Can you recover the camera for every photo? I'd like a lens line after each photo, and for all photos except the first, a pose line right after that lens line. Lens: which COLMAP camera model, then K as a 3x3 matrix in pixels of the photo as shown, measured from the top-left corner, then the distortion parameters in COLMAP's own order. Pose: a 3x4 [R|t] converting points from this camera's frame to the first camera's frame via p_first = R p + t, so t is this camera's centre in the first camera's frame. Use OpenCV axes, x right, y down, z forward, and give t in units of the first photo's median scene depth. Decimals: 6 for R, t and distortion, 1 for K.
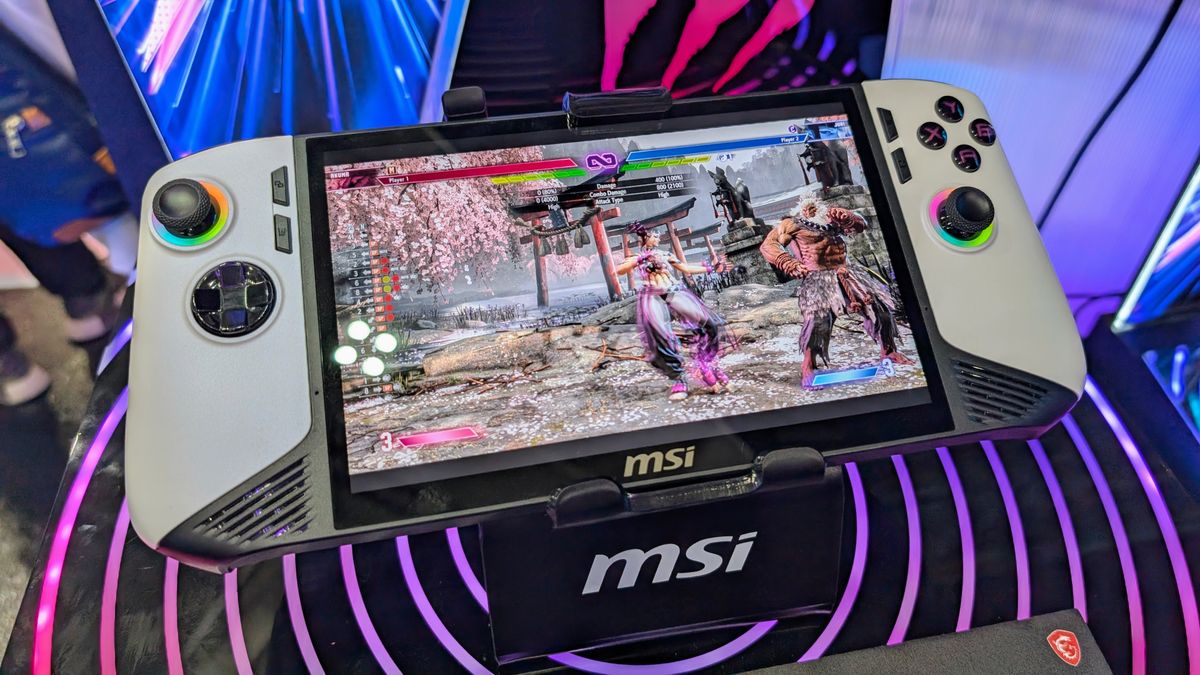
lens RADIAL K [[852.5, 0, 600.0], [0, 852.5, 337.5], [0, 0, 1]] dist [-0.004232, -0.038859]
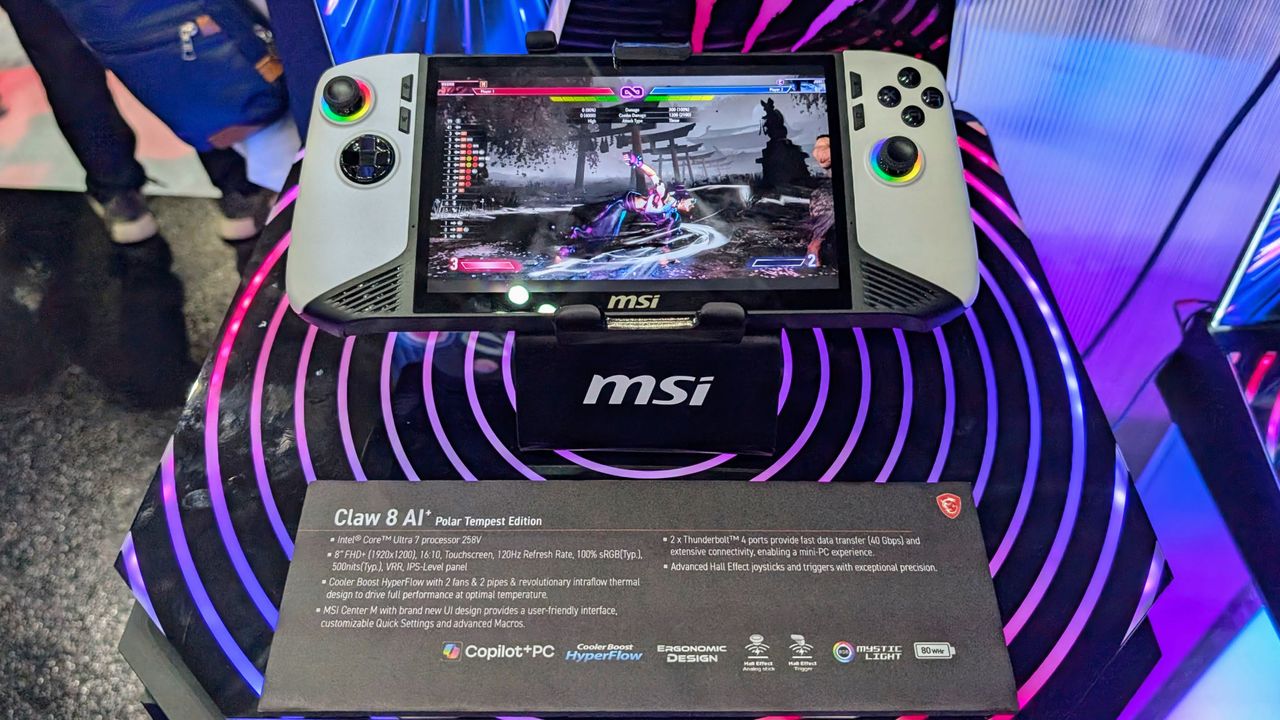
lens RADIAL K [[970.4, 0, 640.0], [0, 970.4, 360.0], [0, 0, 1]] dist [-0.005044, -0.009015]
pose [[0.982683, 0.128000, -0.133979, 0.279900], [-0.123099, 0.991406, 0.044276, 0.151646], [0.138495, -0.027017, 0.989995, -0.563572]]
